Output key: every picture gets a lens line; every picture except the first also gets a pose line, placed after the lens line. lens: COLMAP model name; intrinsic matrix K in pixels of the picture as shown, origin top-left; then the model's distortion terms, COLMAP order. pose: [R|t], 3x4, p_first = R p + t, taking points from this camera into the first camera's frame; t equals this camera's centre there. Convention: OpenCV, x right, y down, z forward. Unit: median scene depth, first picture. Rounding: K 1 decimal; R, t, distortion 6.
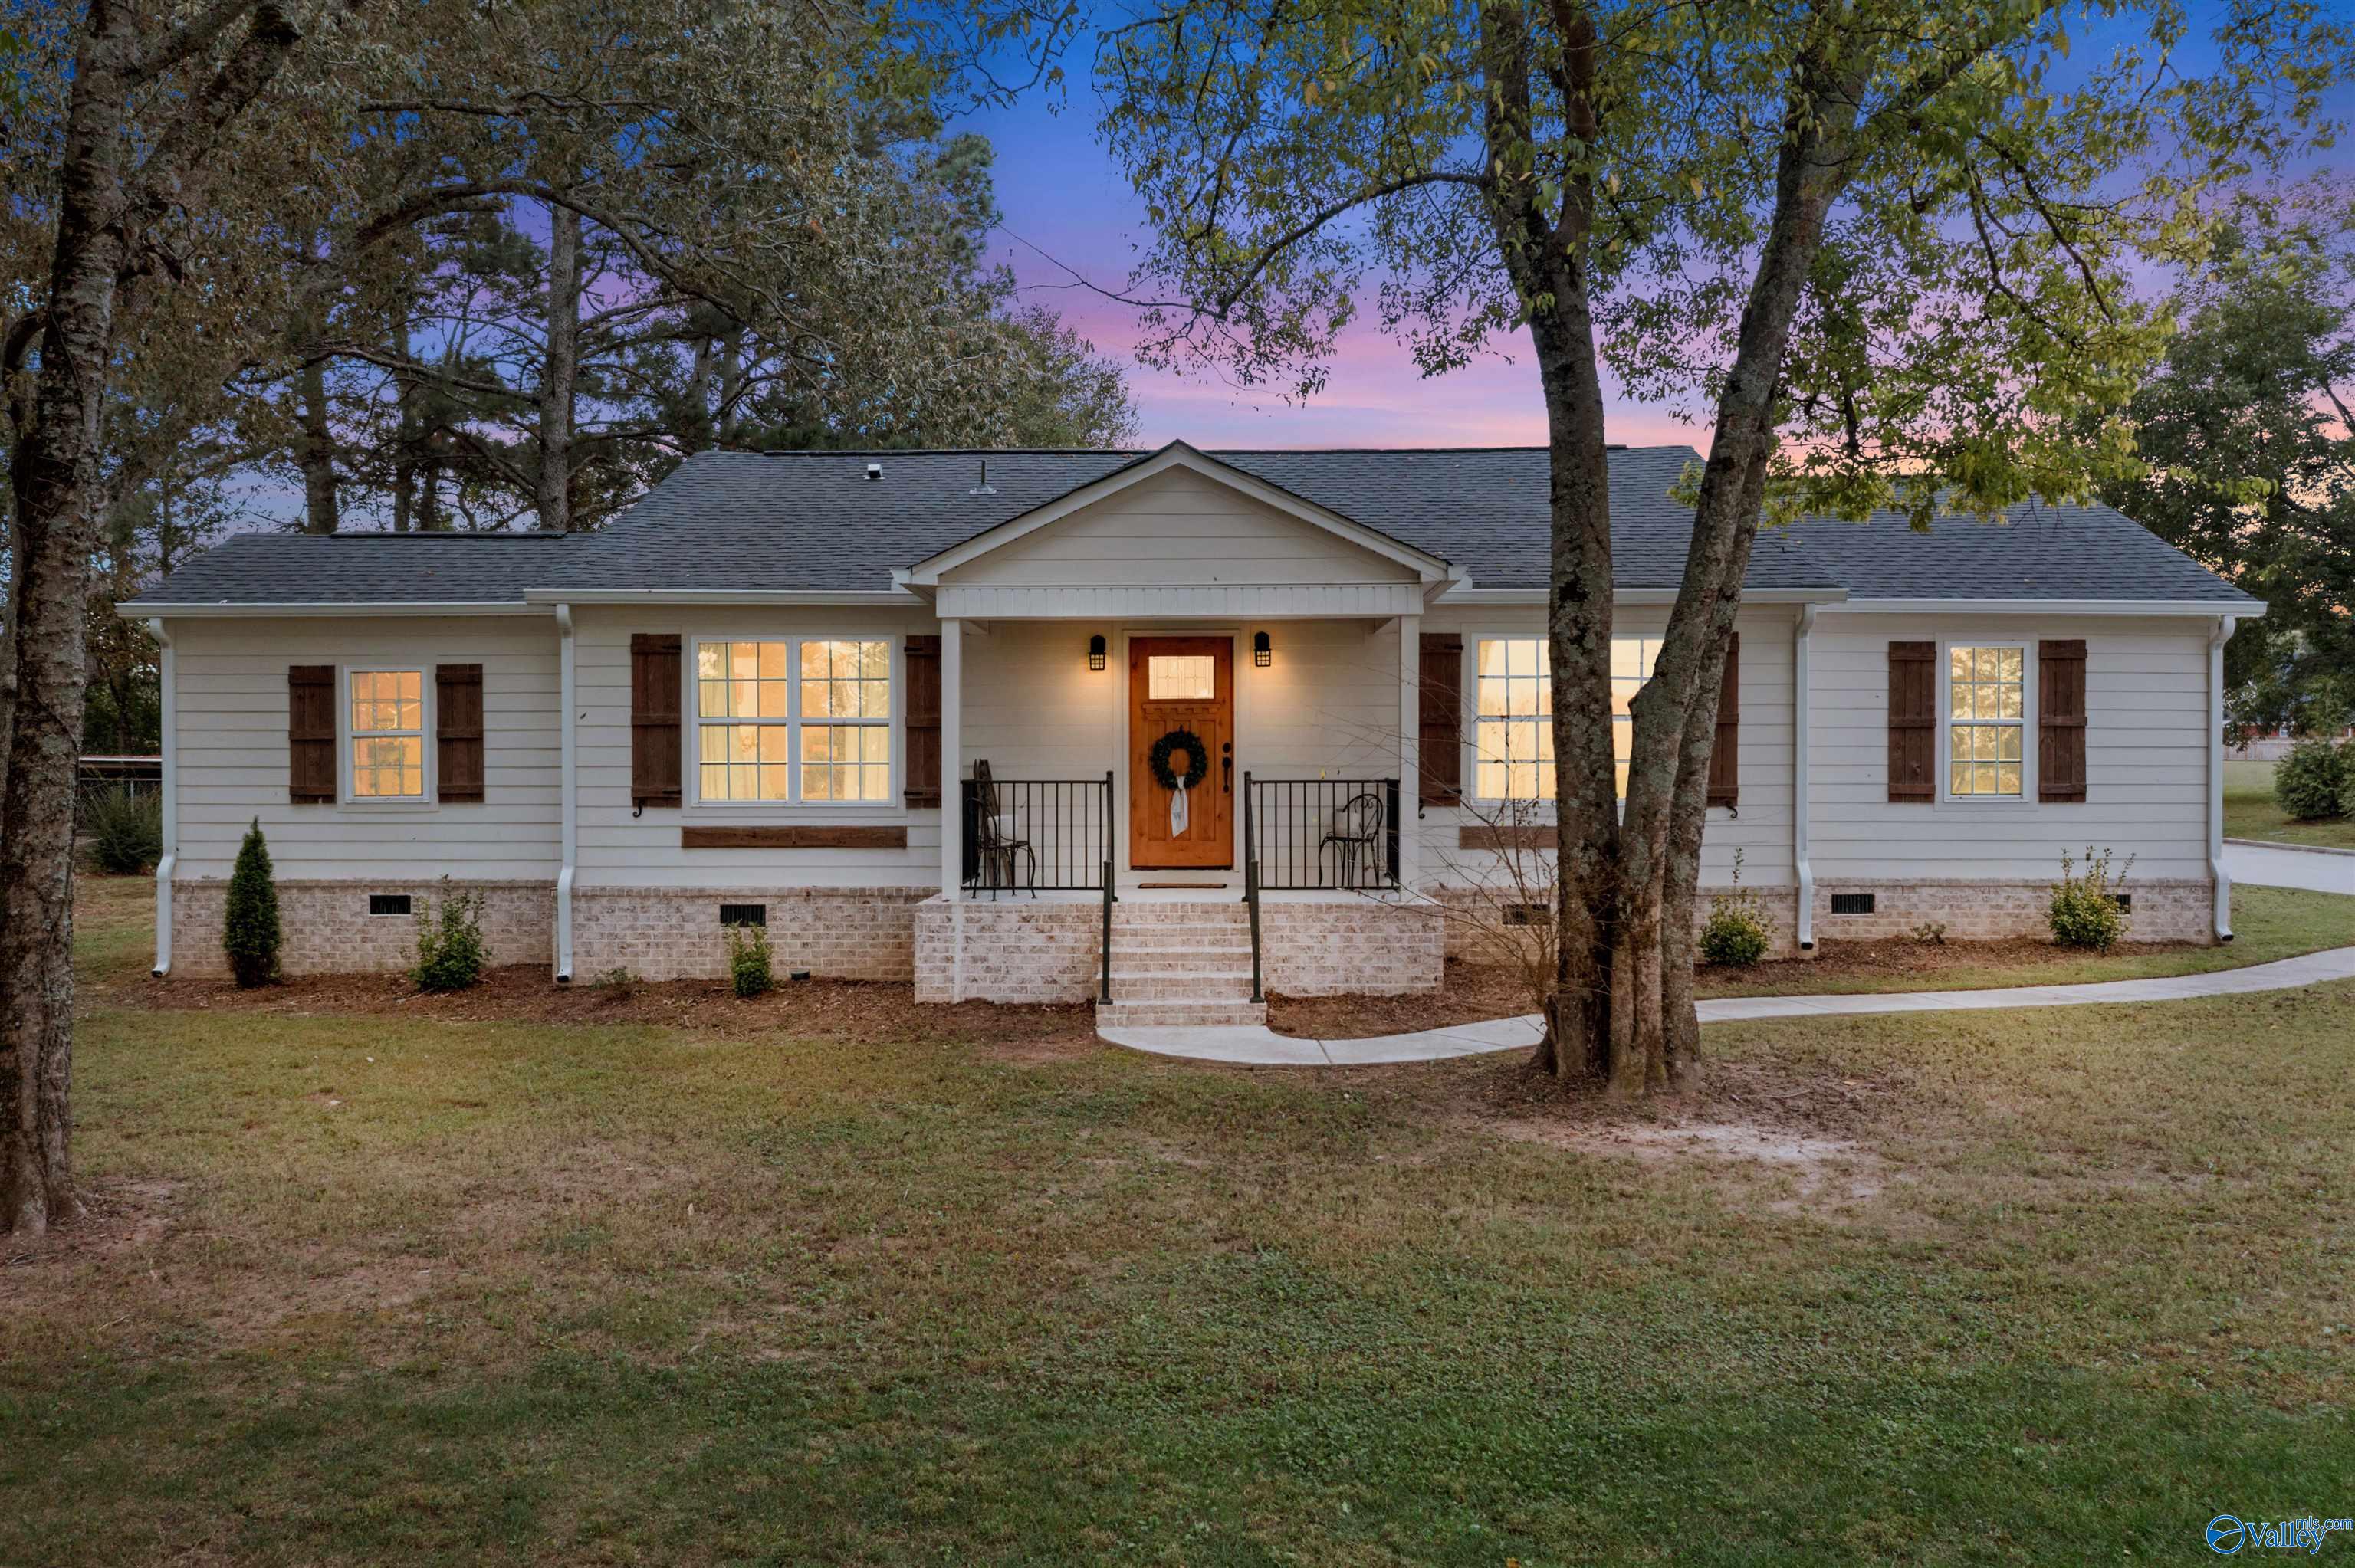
lens RADIAL K [[1843.1, 0, 1204.4], [0, 1843.1, 784.4], [0, 0, 1]] dist [-0.019176, 0.002092]
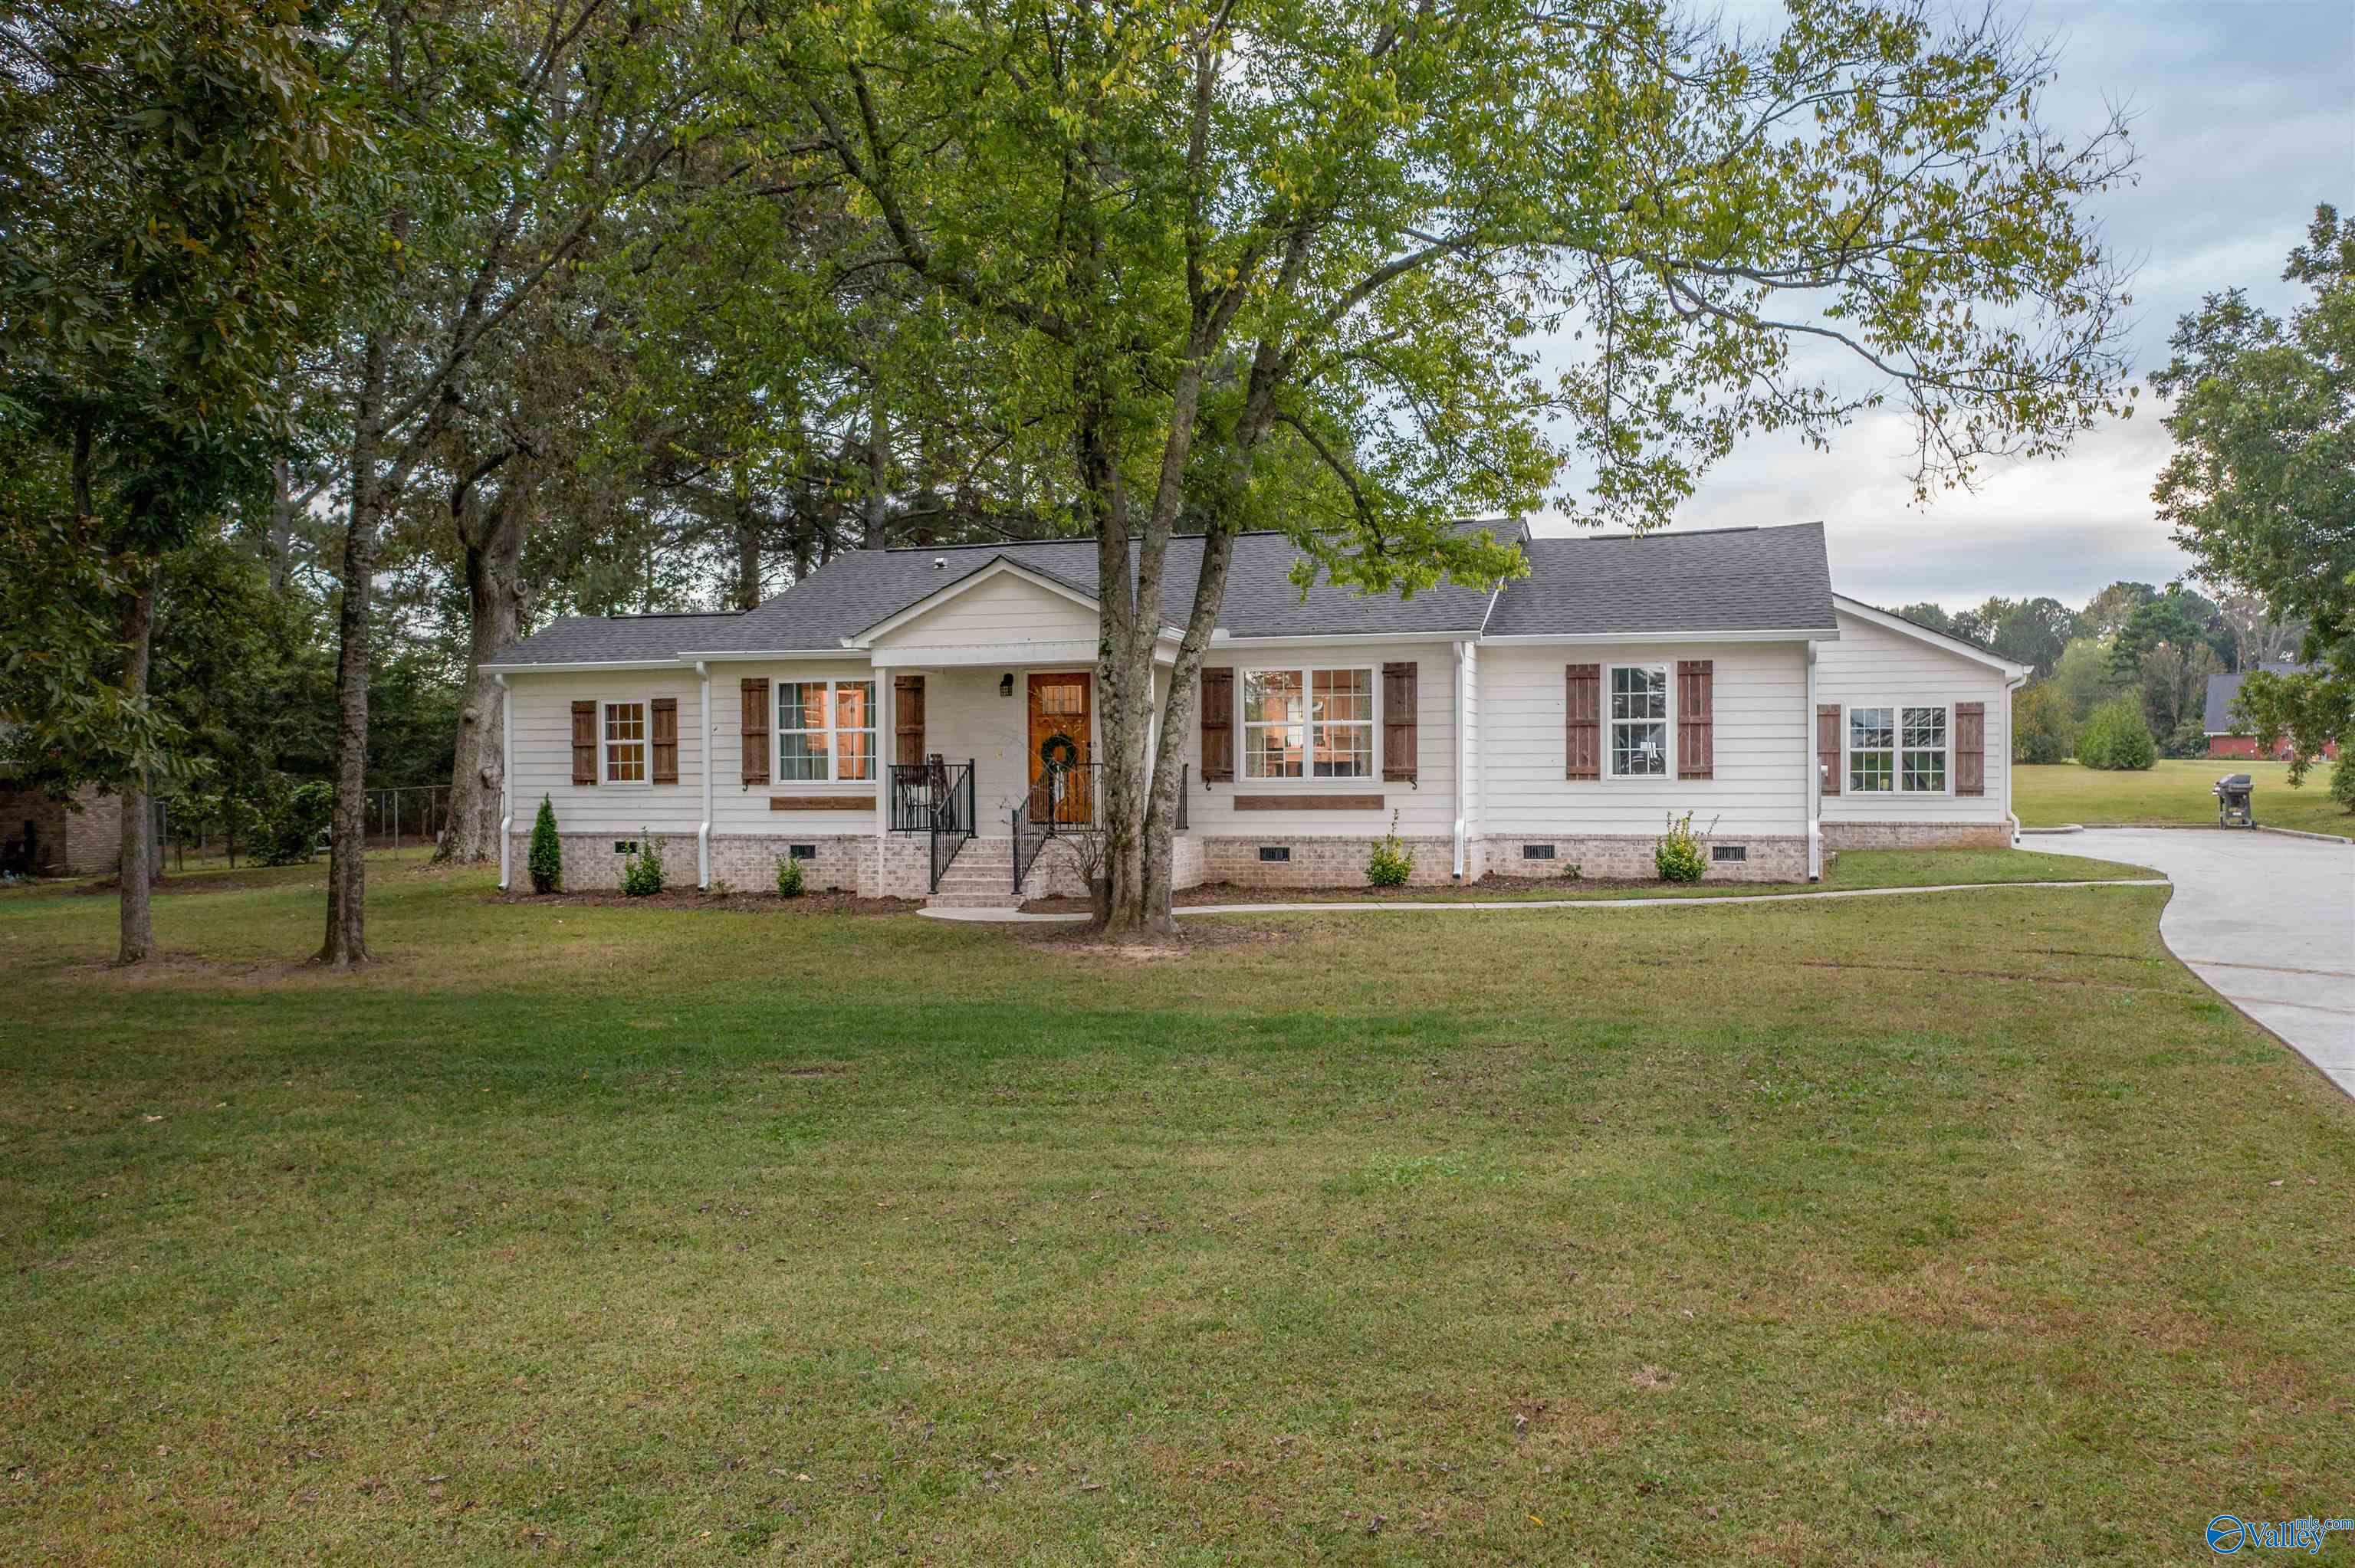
lens RADIAL K [[1864.3, 0, 1187.3], [0, 1864.3, 802.1], [0, 0, 1]] dist [-0.018617, -0.003046]
pose [[0.959980, -0.001711, -0.280063, 0.529090], [0.001791, 0.999998, 0.000032, 0.028170], [0.280063, -0.000533, 0.959982, -0.471760]]
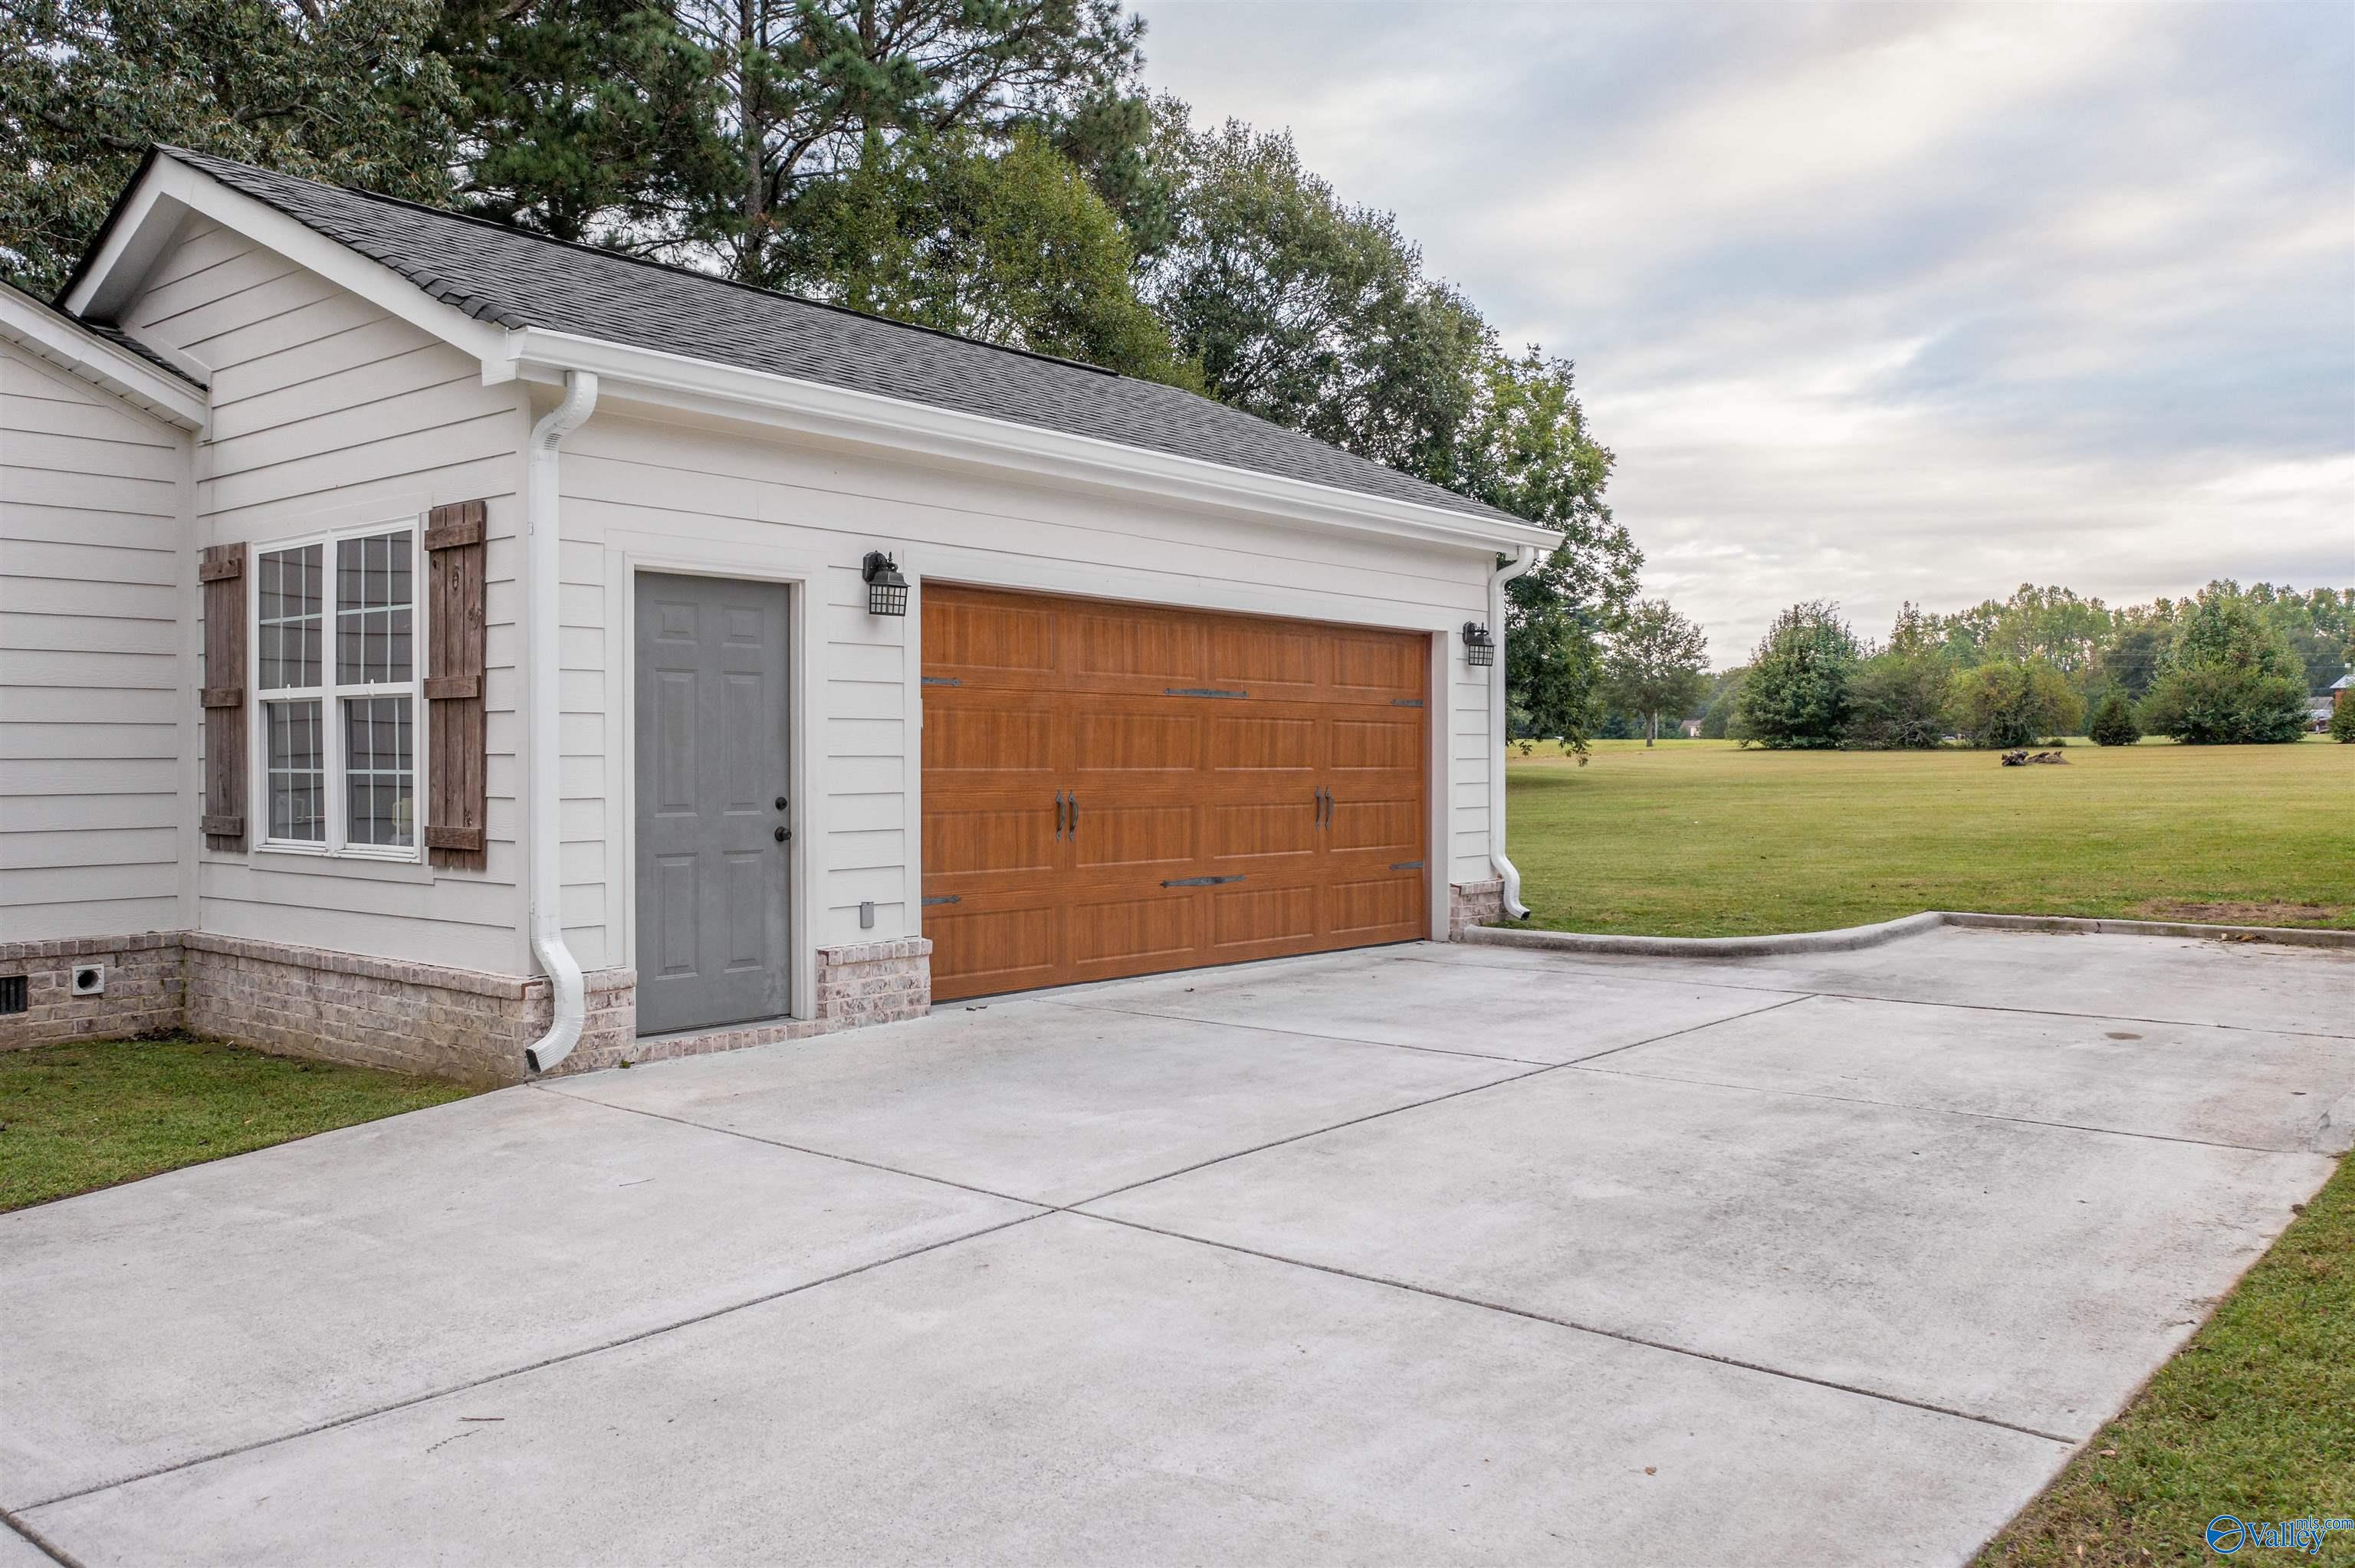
lens RADIAL K [[1843.1, 0, 1204.4], [0, 1843.1, 784.4], [0, 0, 1]] dist [-0.019176, 0.002092]
pose [[0.781538, 0.010097, -0.623776, 1.219710], [-0.007630, 0.999949, 0.006625, -0.003613], [0.623811, -0.000418, 0.781575, 1.334998]]
